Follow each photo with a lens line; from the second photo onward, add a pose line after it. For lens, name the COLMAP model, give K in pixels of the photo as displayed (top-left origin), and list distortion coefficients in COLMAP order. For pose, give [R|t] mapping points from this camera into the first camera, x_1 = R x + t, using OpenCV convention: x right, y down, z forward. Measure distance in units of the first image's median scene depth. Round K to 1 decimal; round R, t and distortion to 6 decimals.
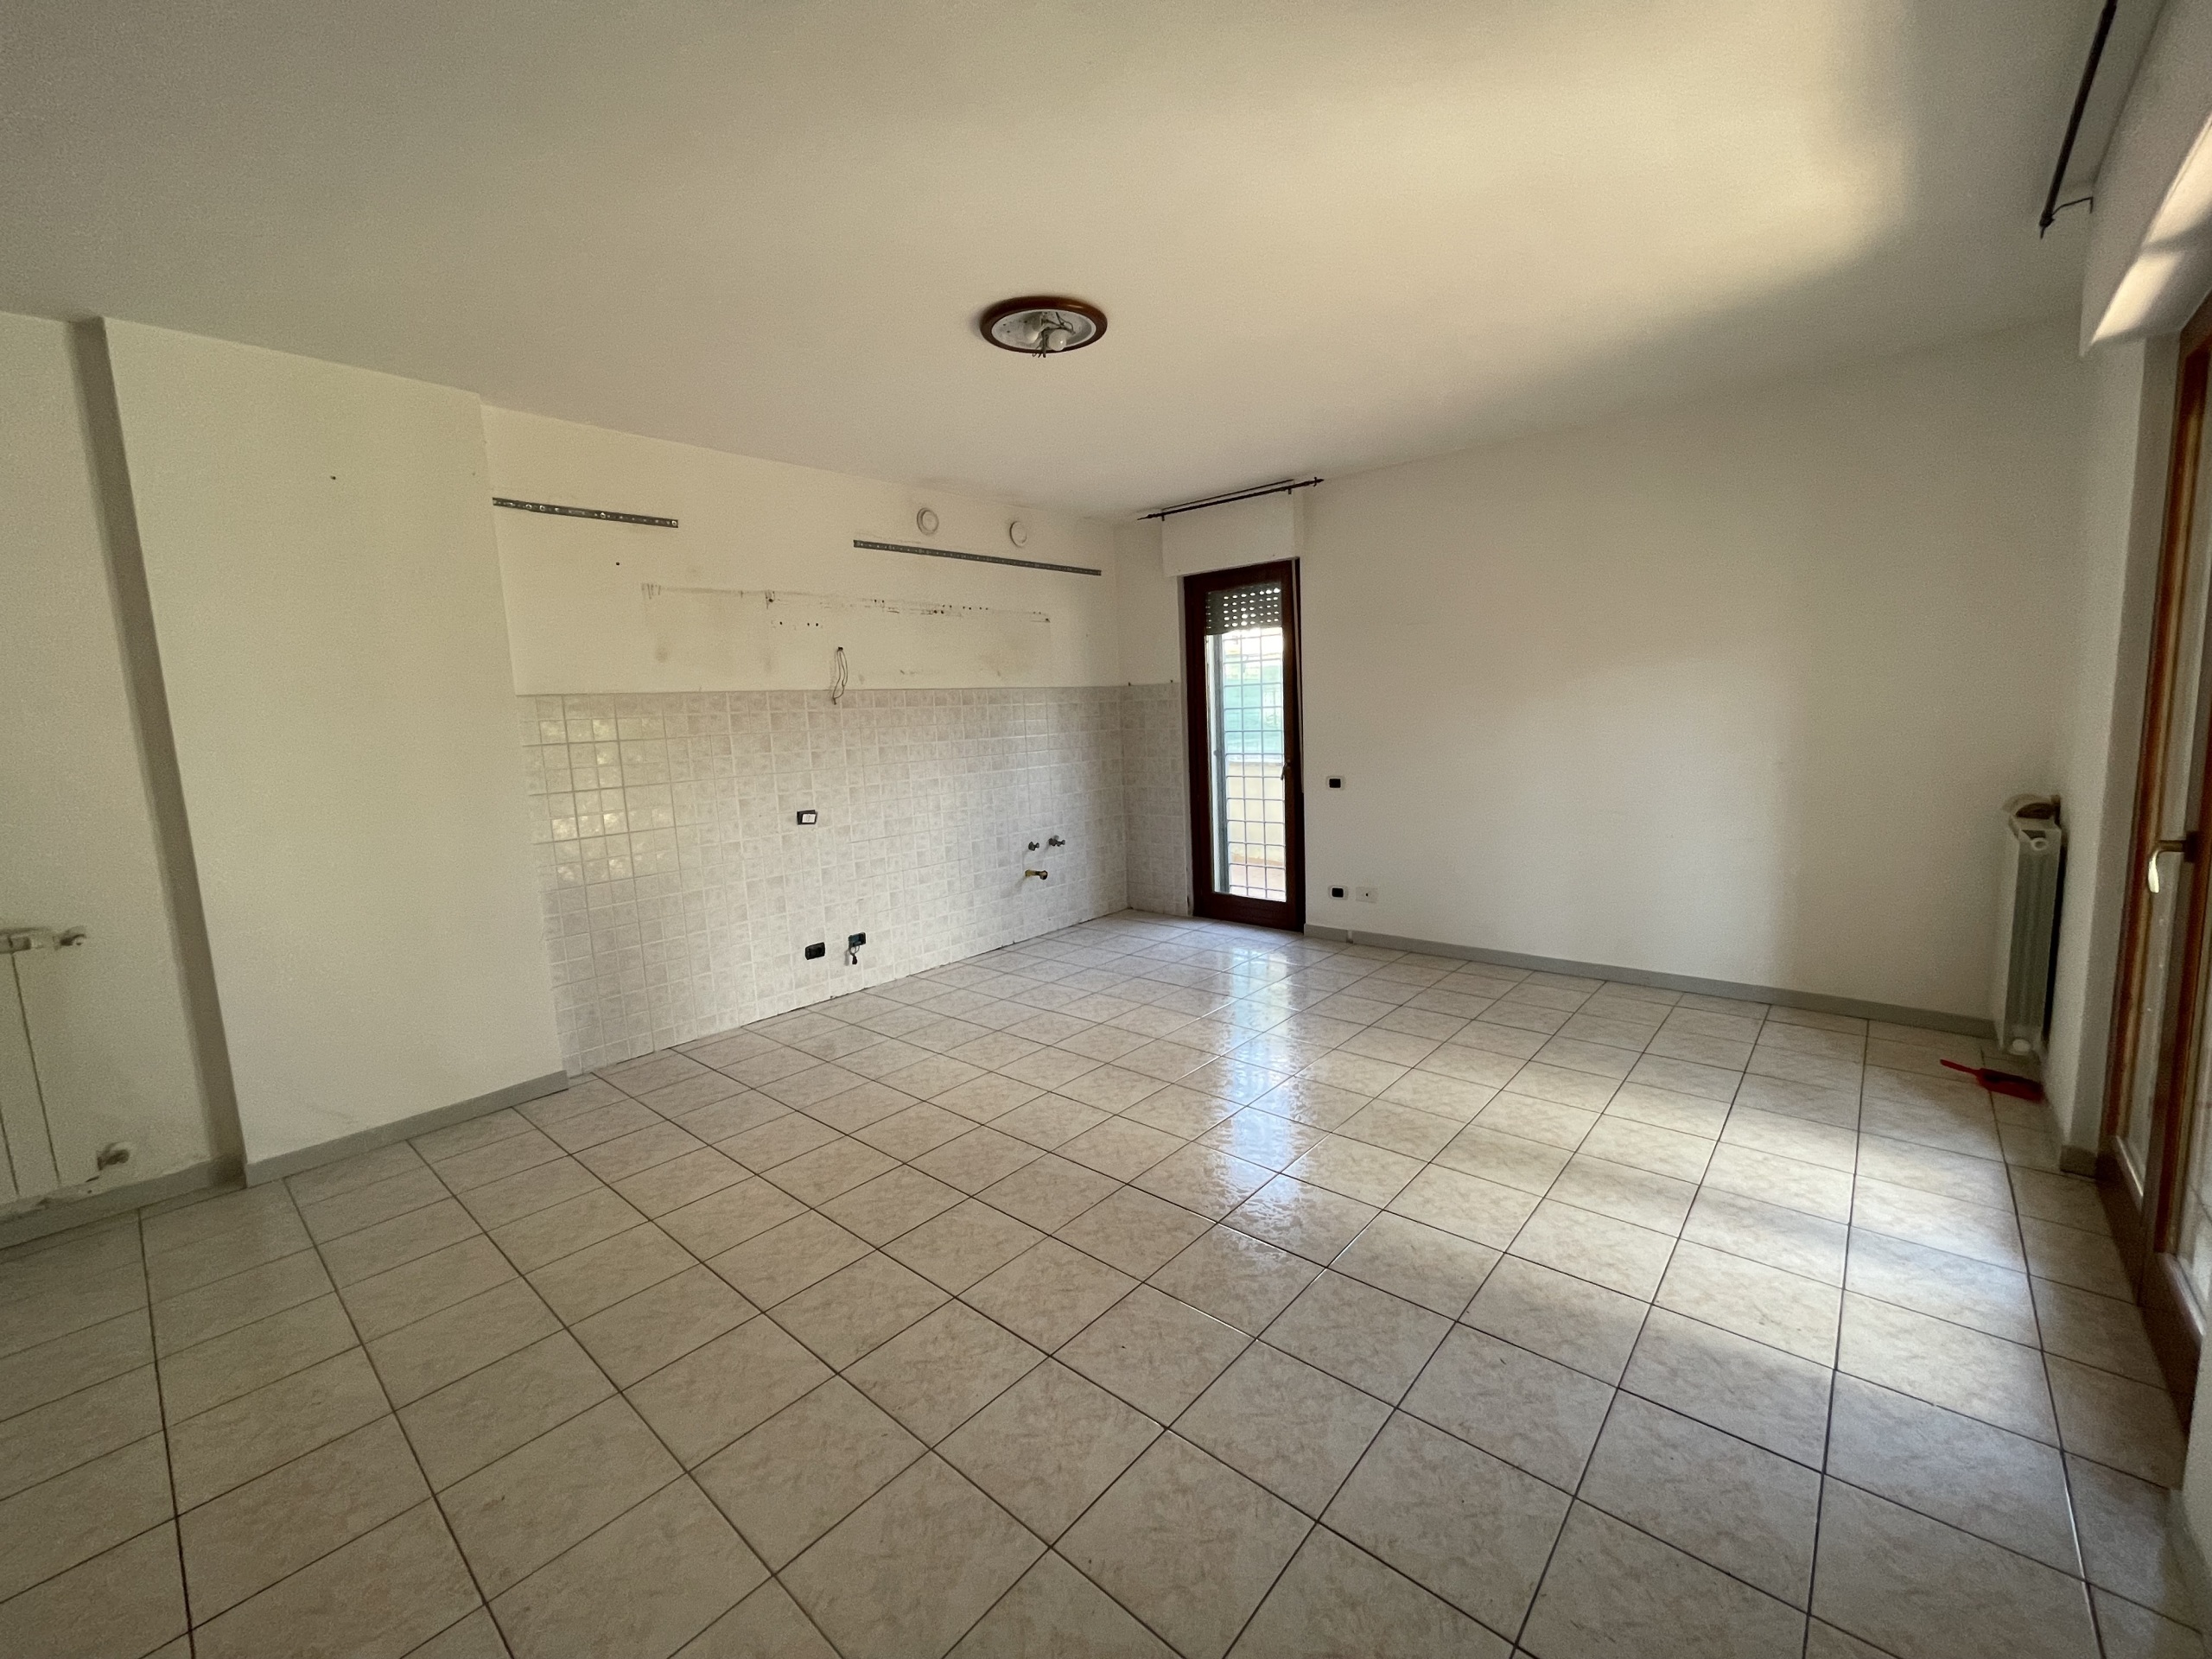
lens RADIAL K [[897.5, 0, 1109.8], [0, 897.5, 828.4], [0, 0, 1]] dist [-0.001447, -0.000933]
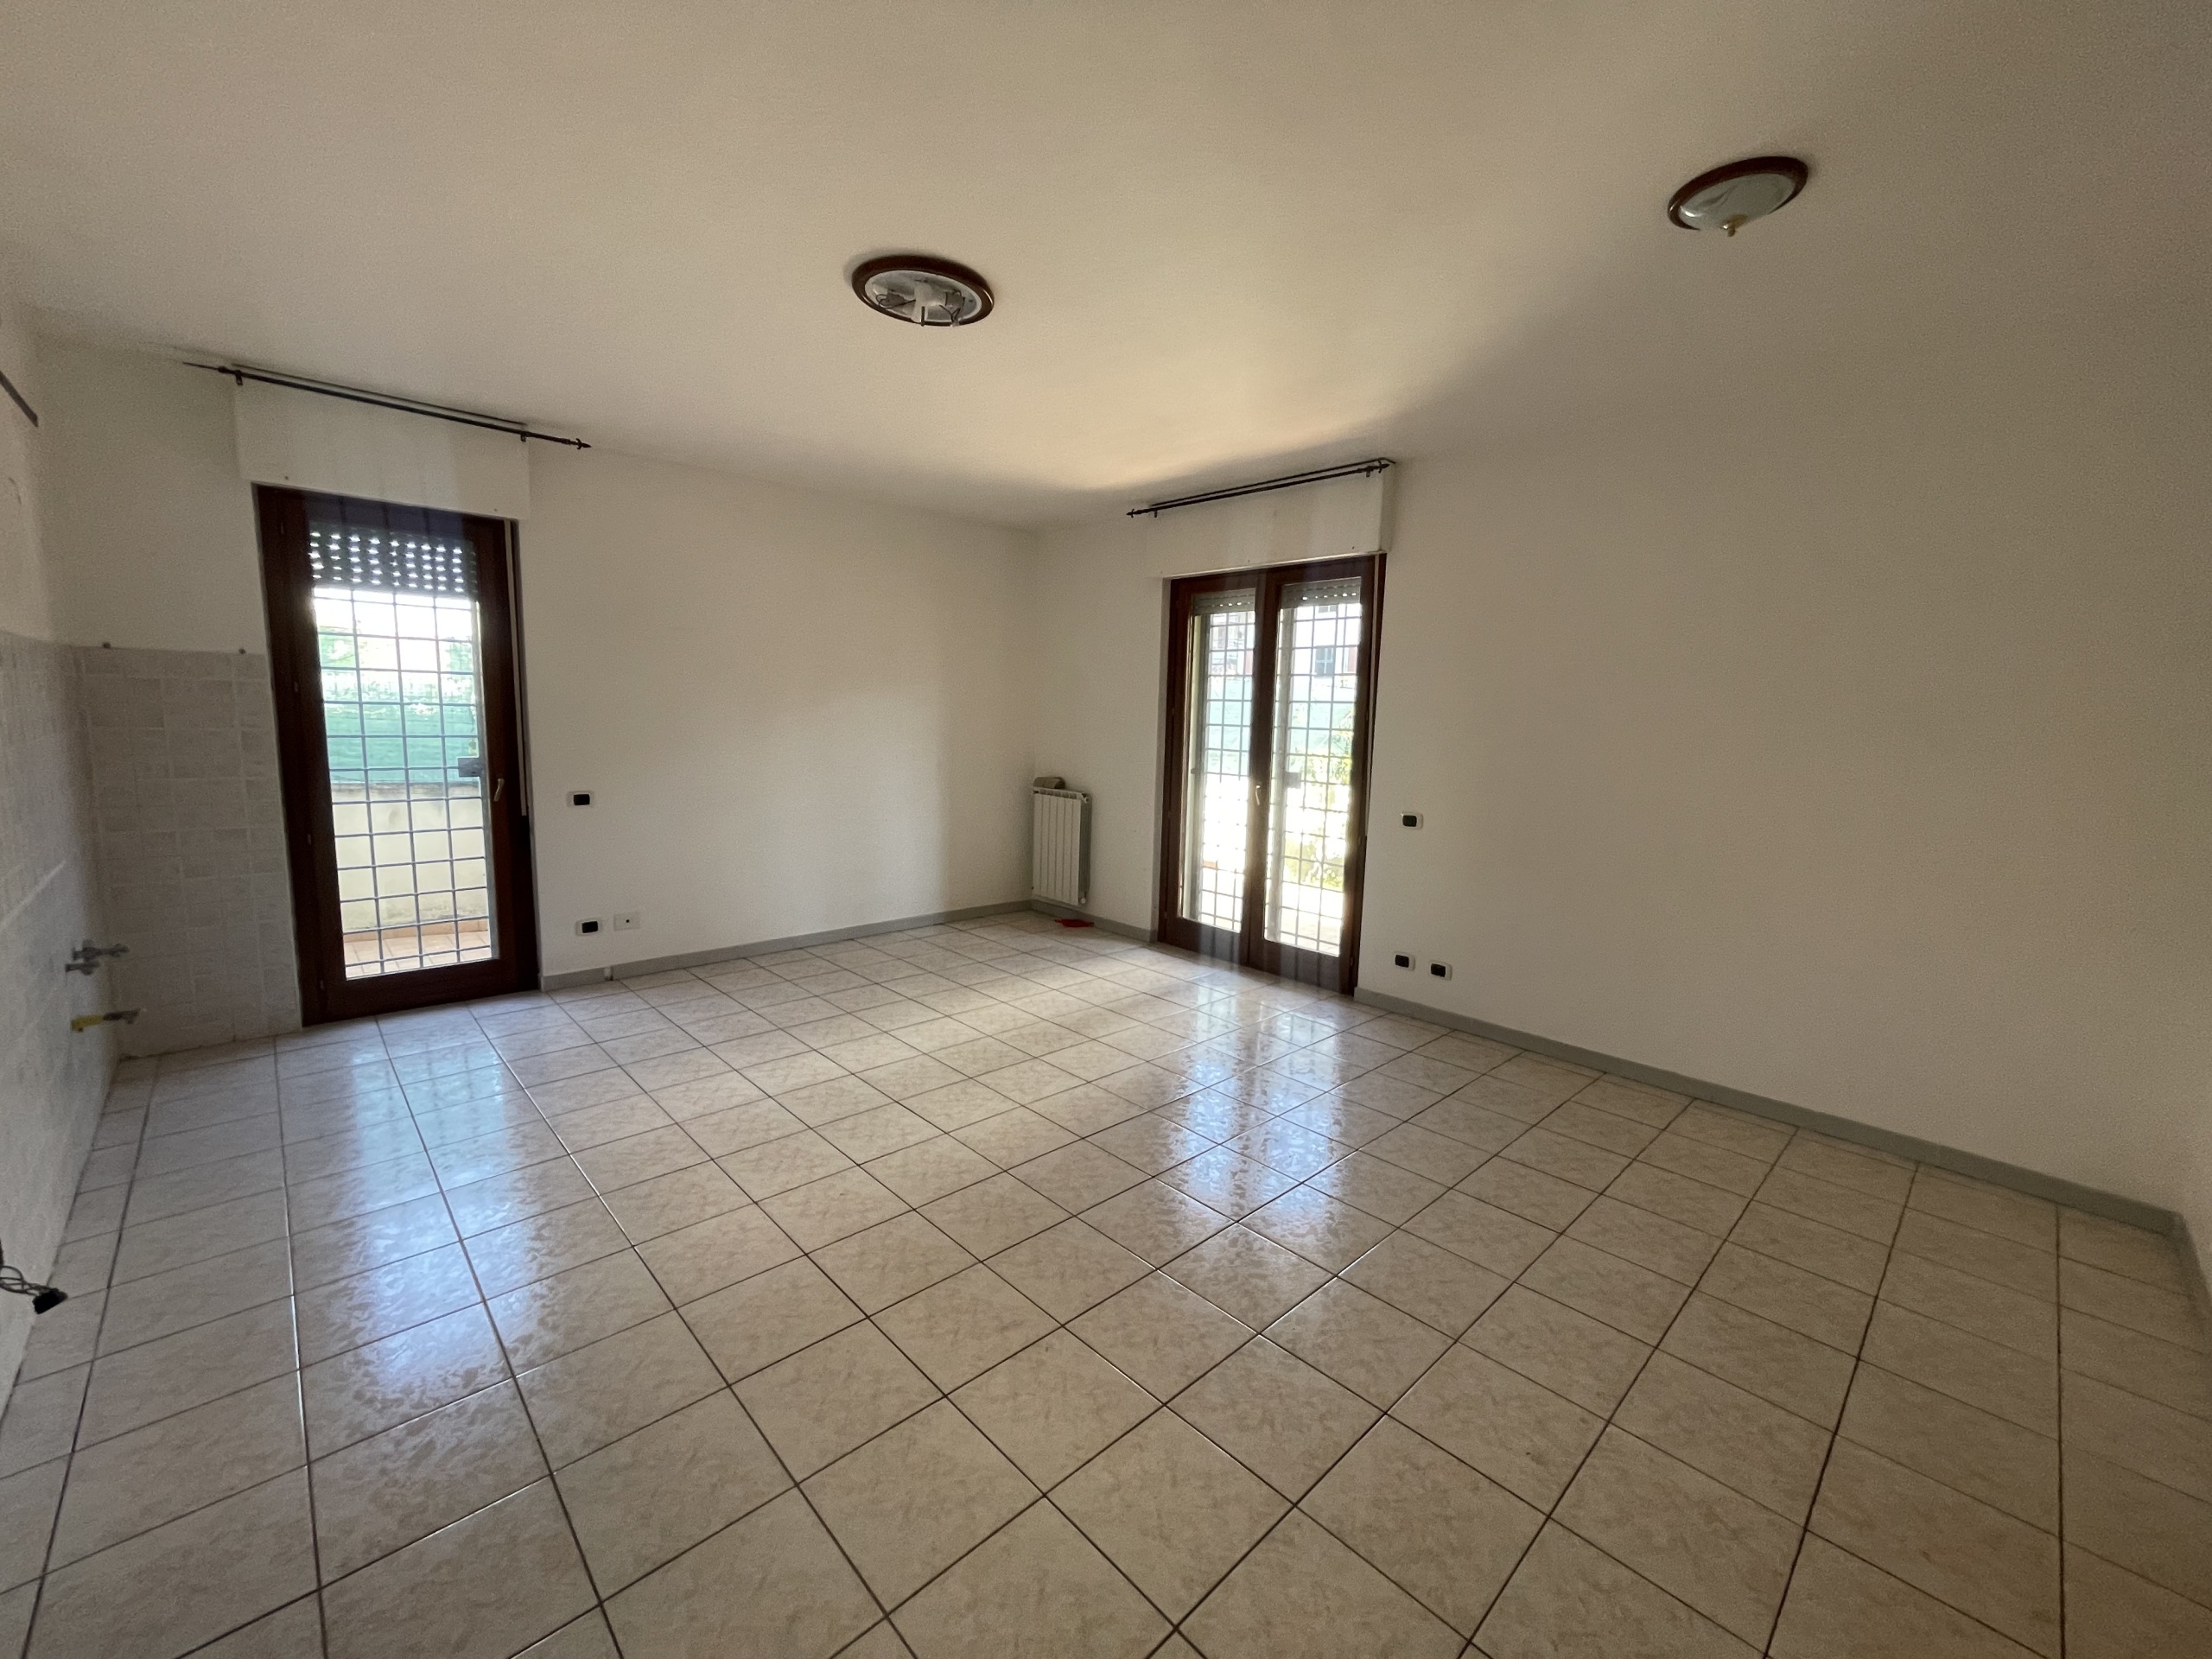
lens RADIAL K [[897.5, 0, 1110.5], [0, 897.5, 820.8], [0, 0, 1]] dist [-0.001447, -0.000933]
pose [[0.084916, -0.077239, 0.993390, -0.653375], [0.098966, 0.992715, 0.068727, -0.046342], [-0.991461, 0.092476, 0.091941, 0.502984]]
